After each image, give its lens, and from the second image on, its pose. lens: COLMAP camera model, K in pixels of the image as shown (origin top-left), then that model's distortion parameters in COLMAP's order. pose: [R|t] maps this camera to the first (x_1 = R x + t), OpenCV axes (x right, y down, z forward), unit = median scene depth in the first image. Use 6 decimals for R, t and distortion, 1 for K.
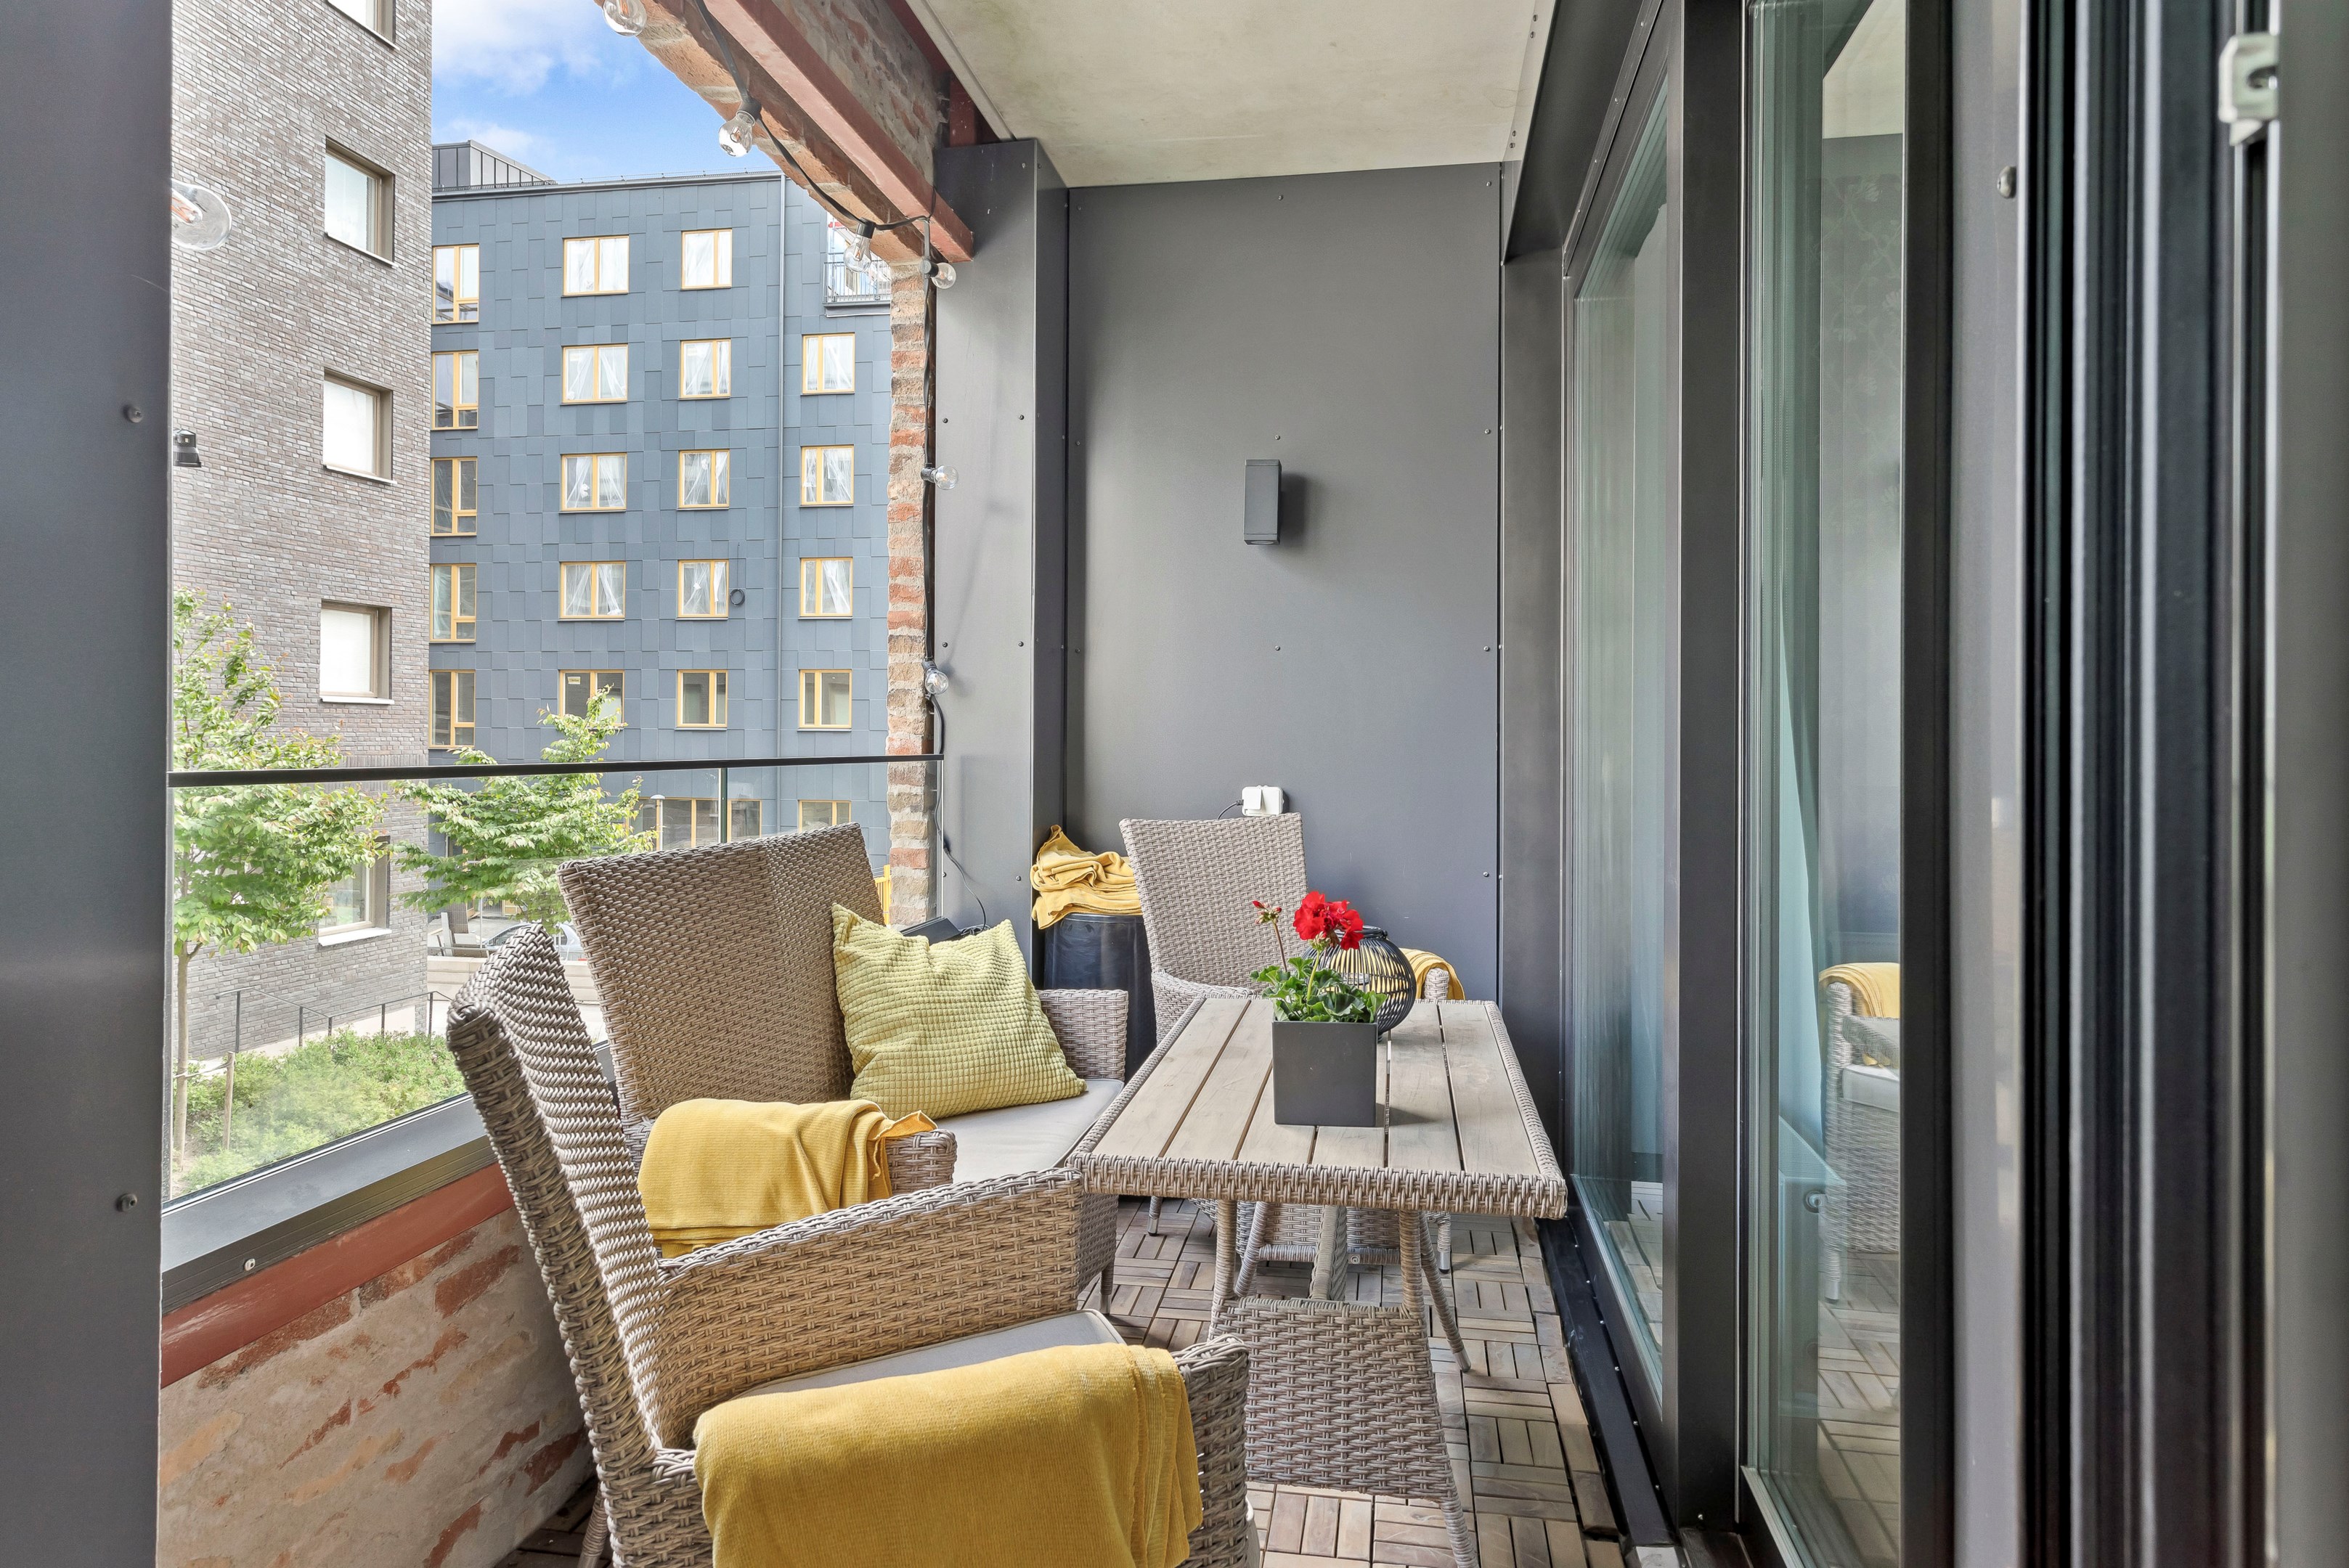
lens RADIAL K [[1375.0, 0, 1142.8], [0, 1375.0, 719.6], [0, 0, 1]] dist [0.008364, 0.005556]
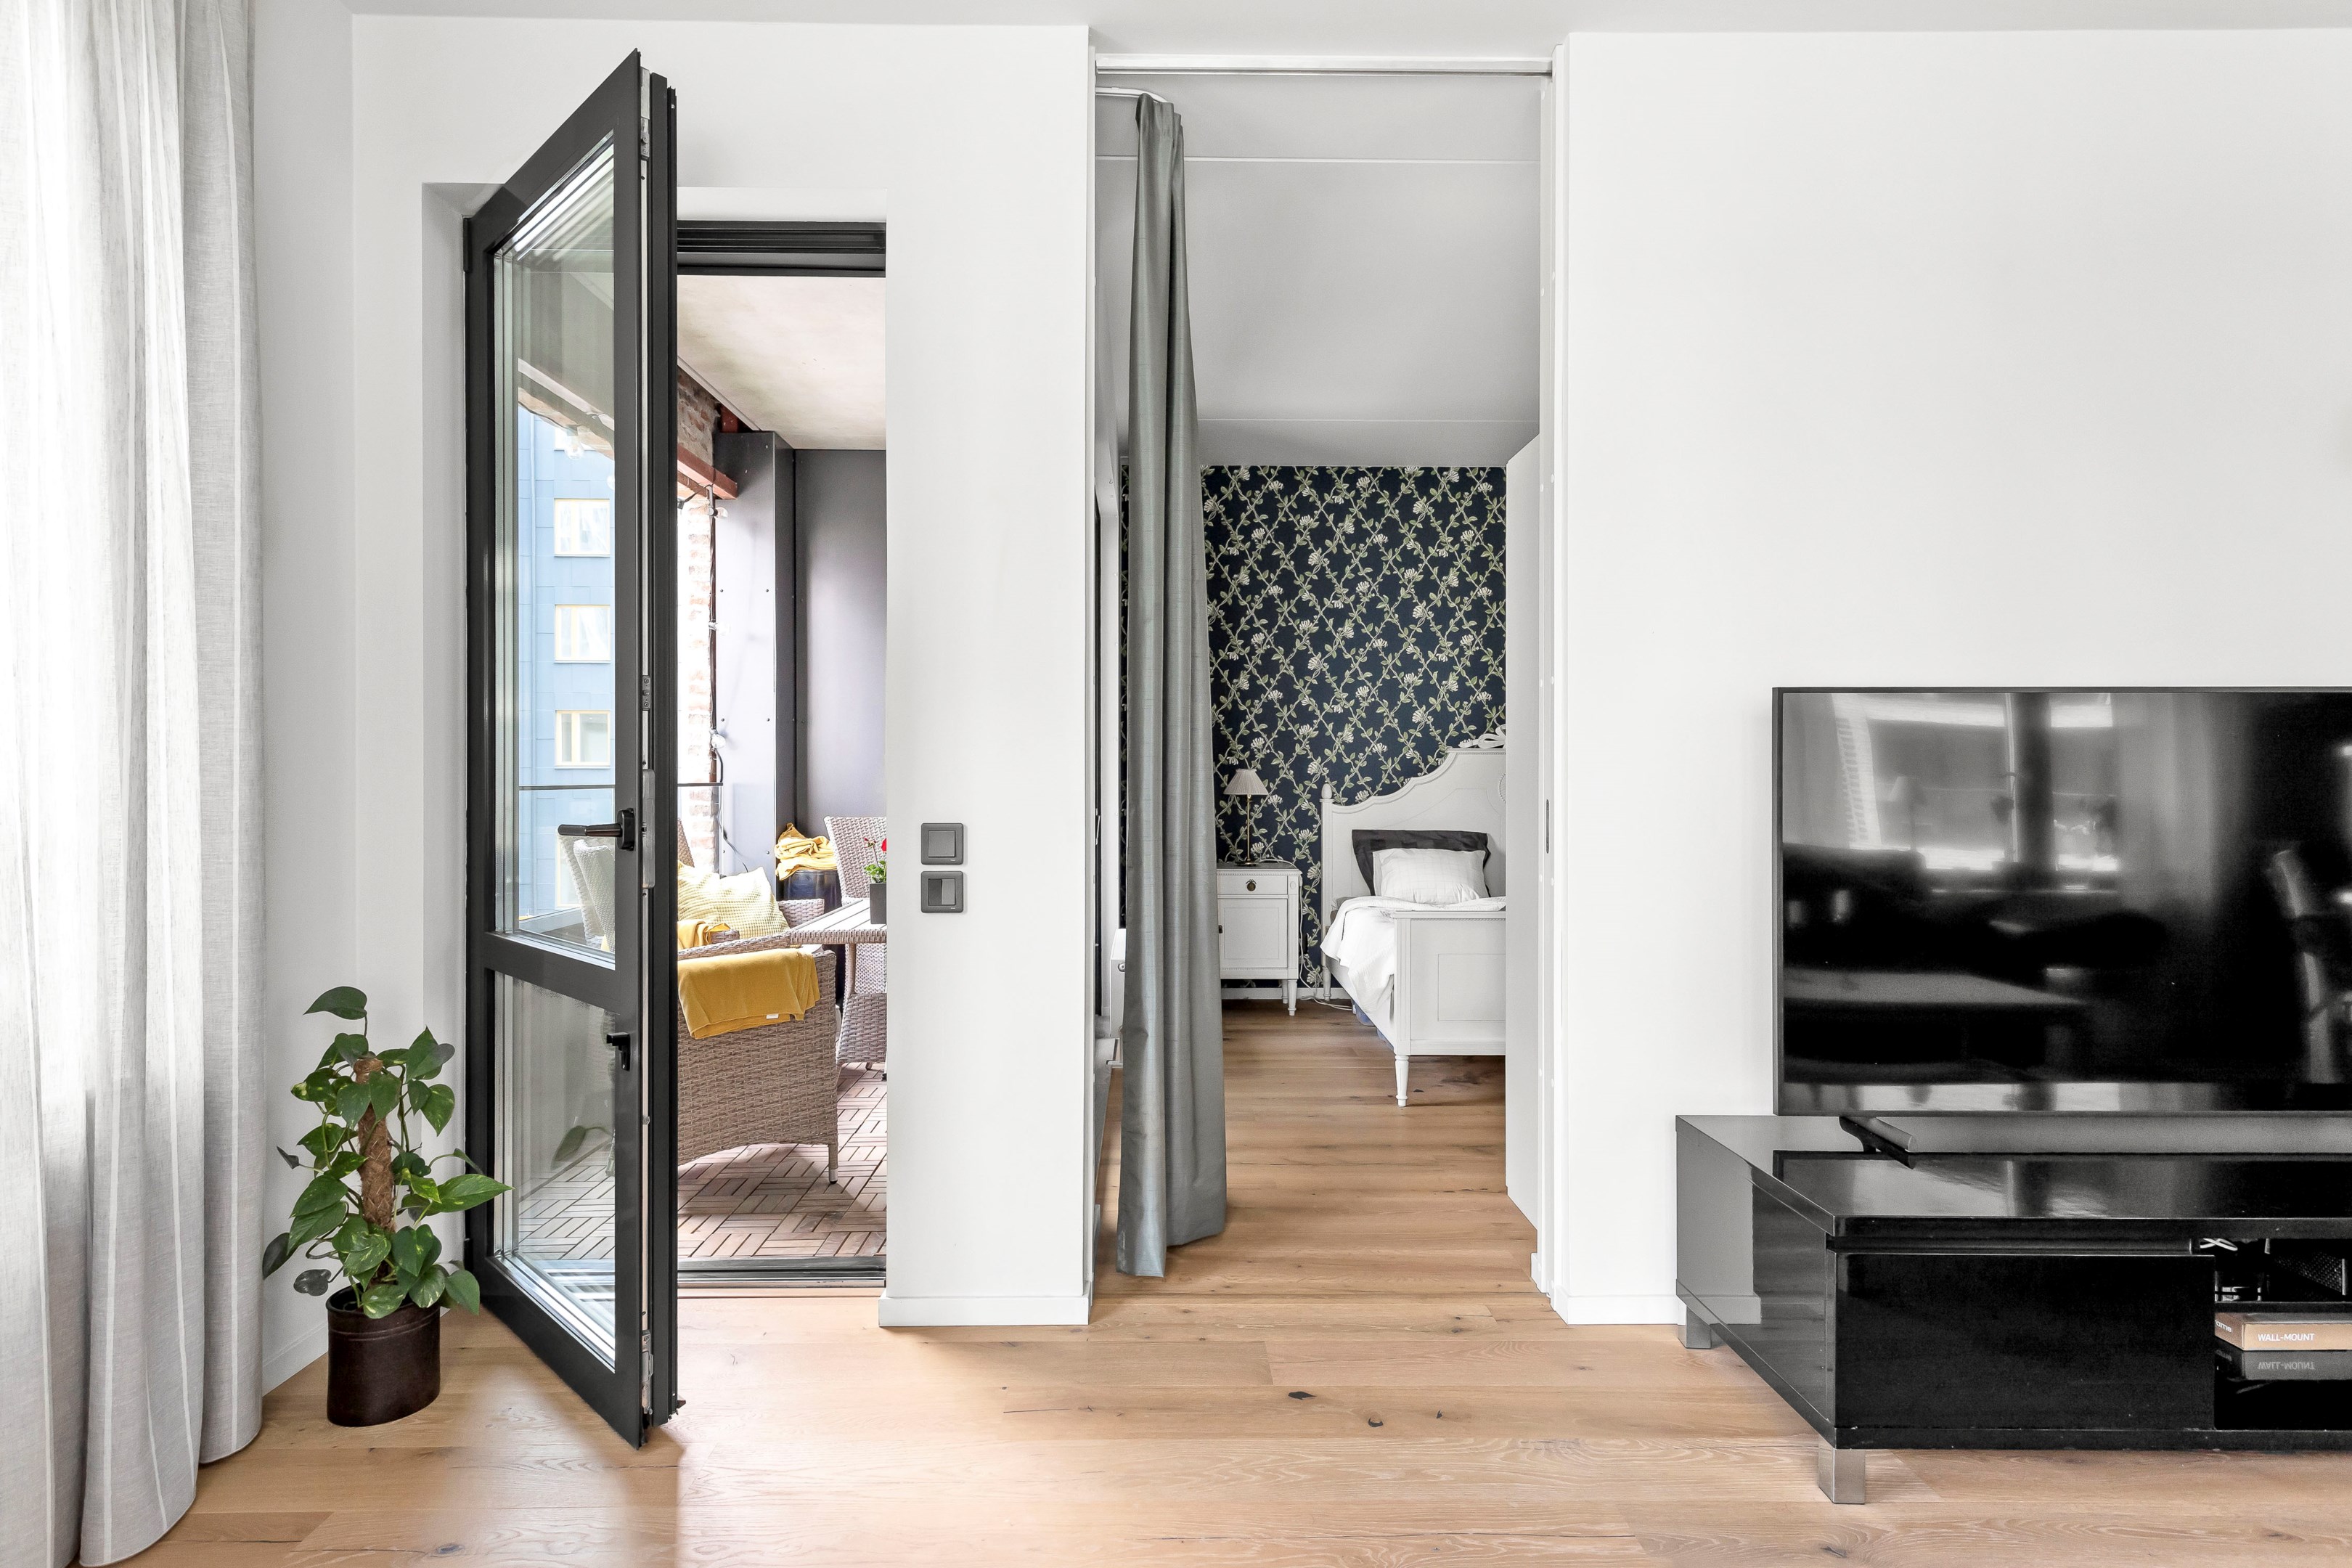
lens RADIAL K [[1307.9, 0, 1164.5], [0, 1307.9, 773.7], [0, 0, 1]] dist [0.017926, 0.002004]
pose [[0.980020, -0.007166, 0.198769, 0.074405], [0.004105, 0.999867, 0.015806, -0.010415], [-0.198856, -0.014674, 0.979919, -0.741186]]
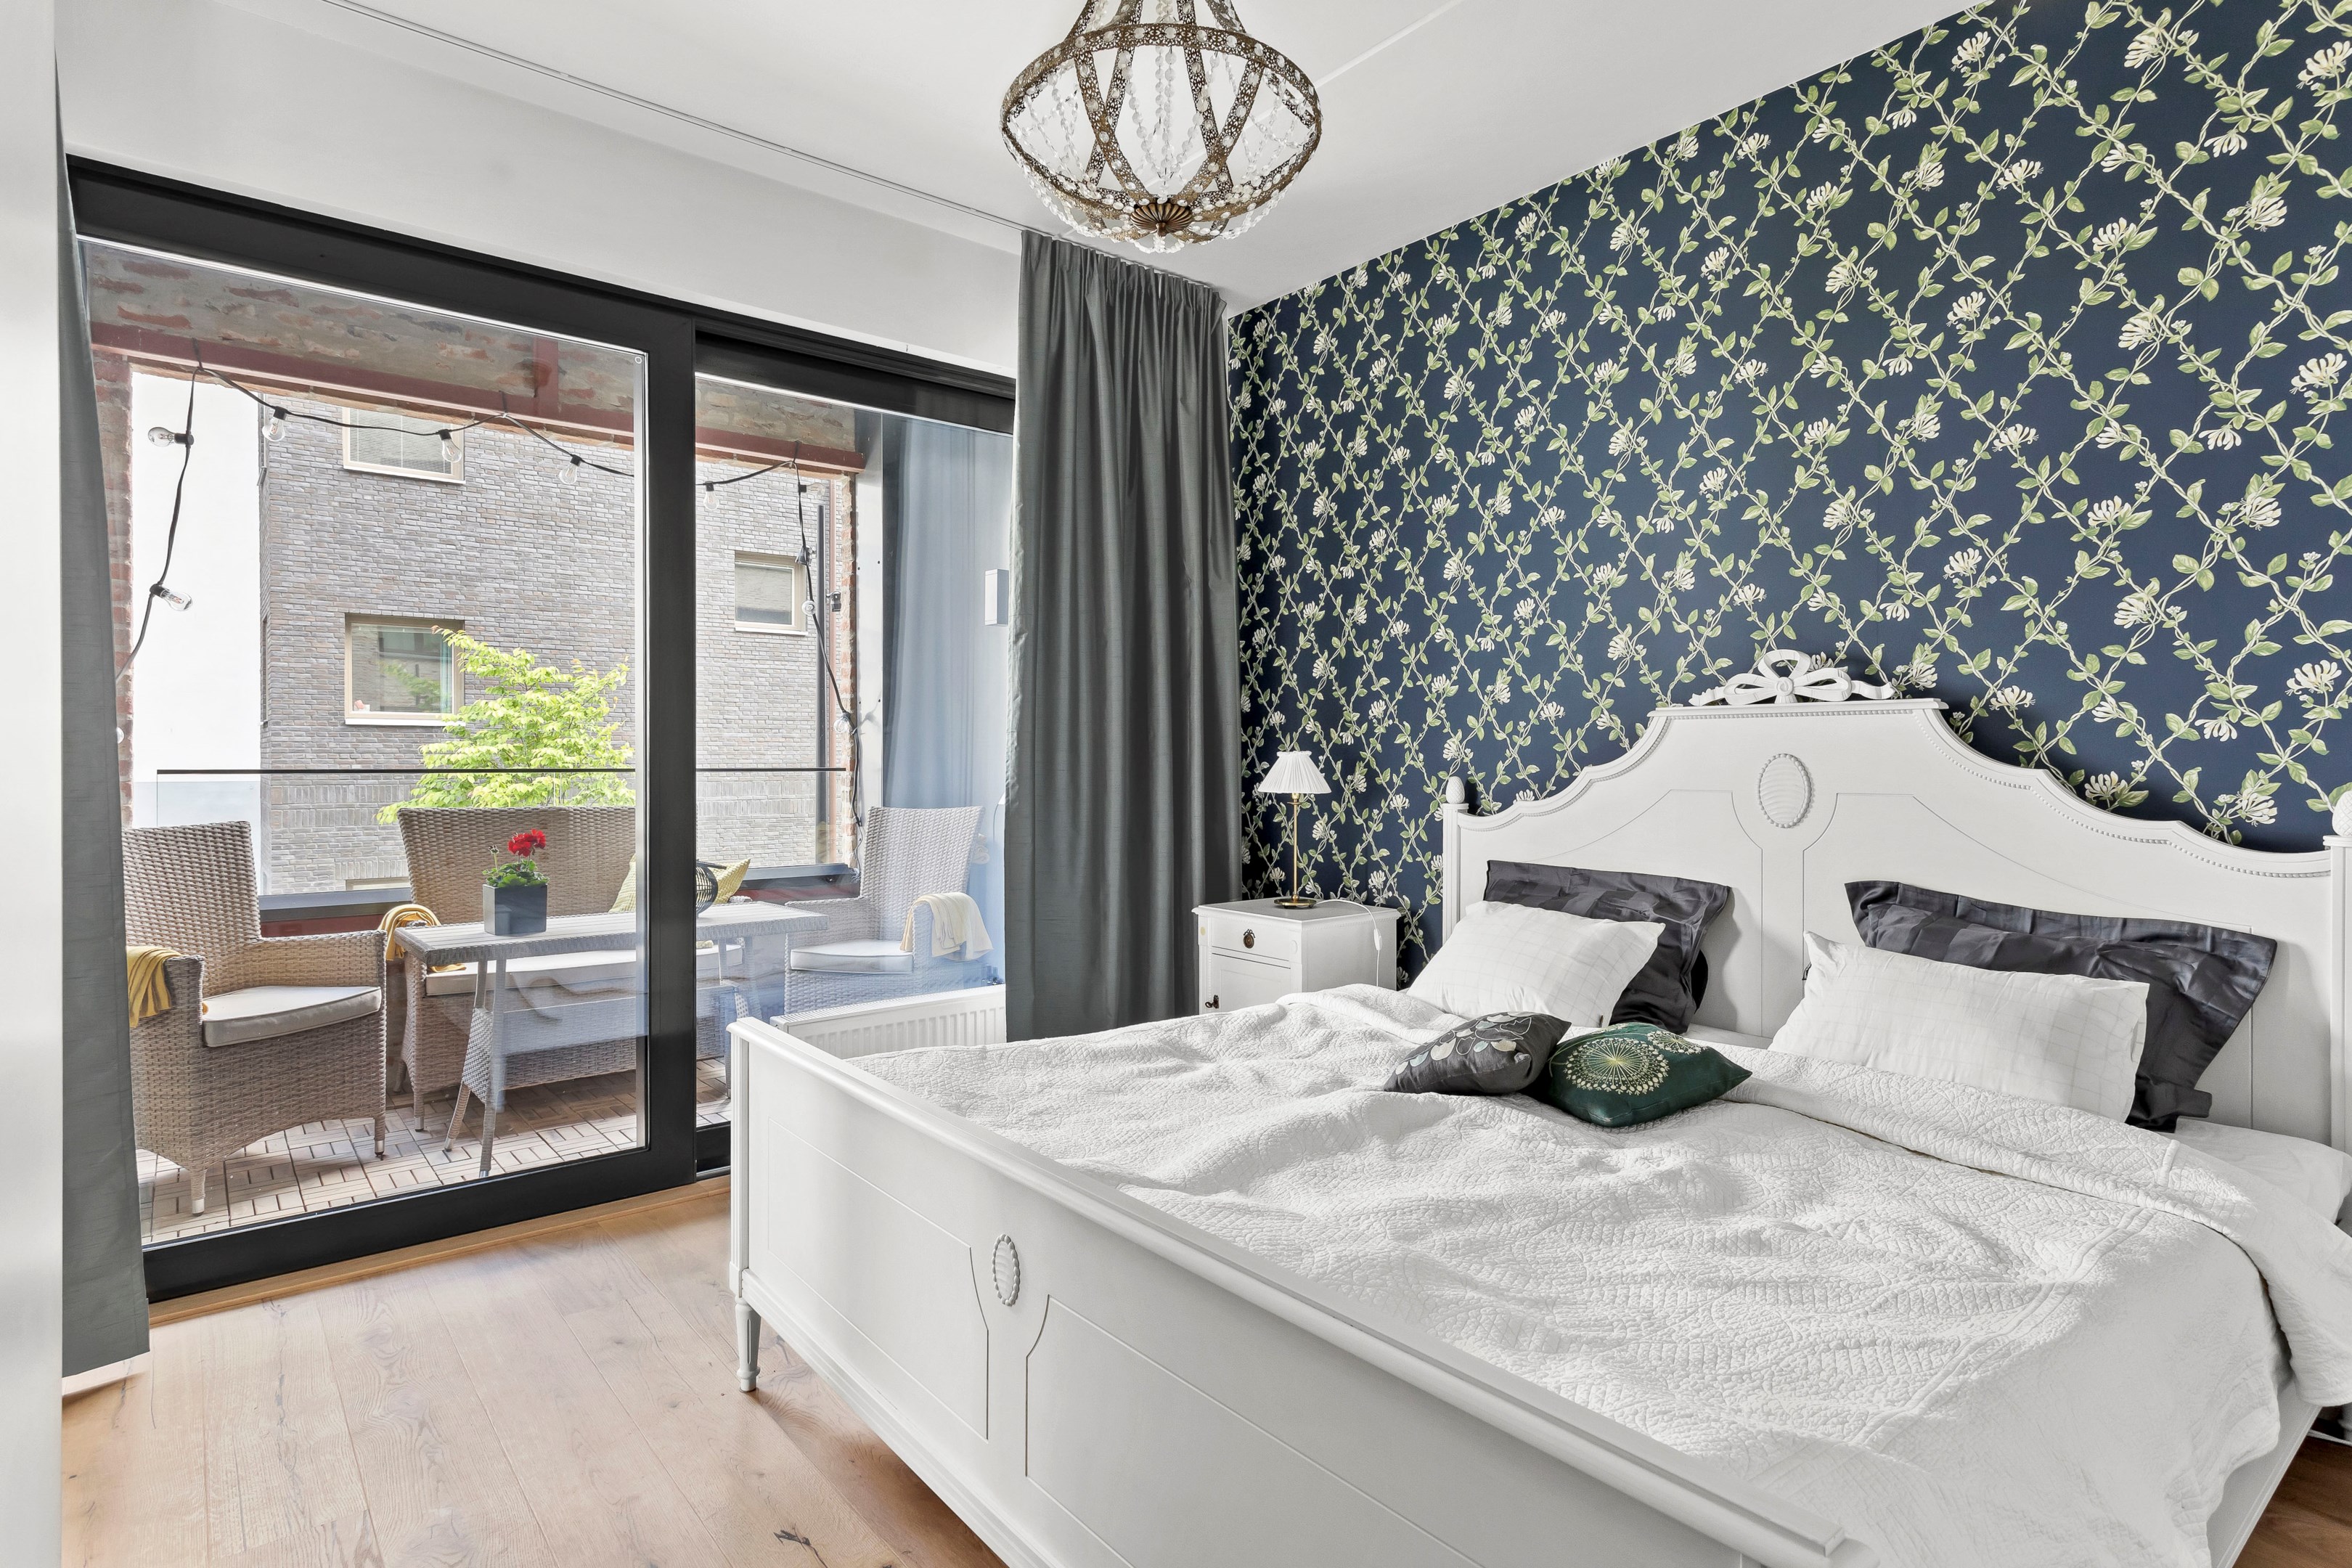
lens RADIAL K [[1221.8, 0, 1162.8], [0, 1221.8, 764.8], [0, 0, 1]] dist [0.016173, 0.002518]
pose [[0.760715, -0.003587, -0.649076, 1.107725], [0.013218, 0.999863, 0.009965, 0.011053], [0.648952, -0.016160, 0.760658, 0.103619]]
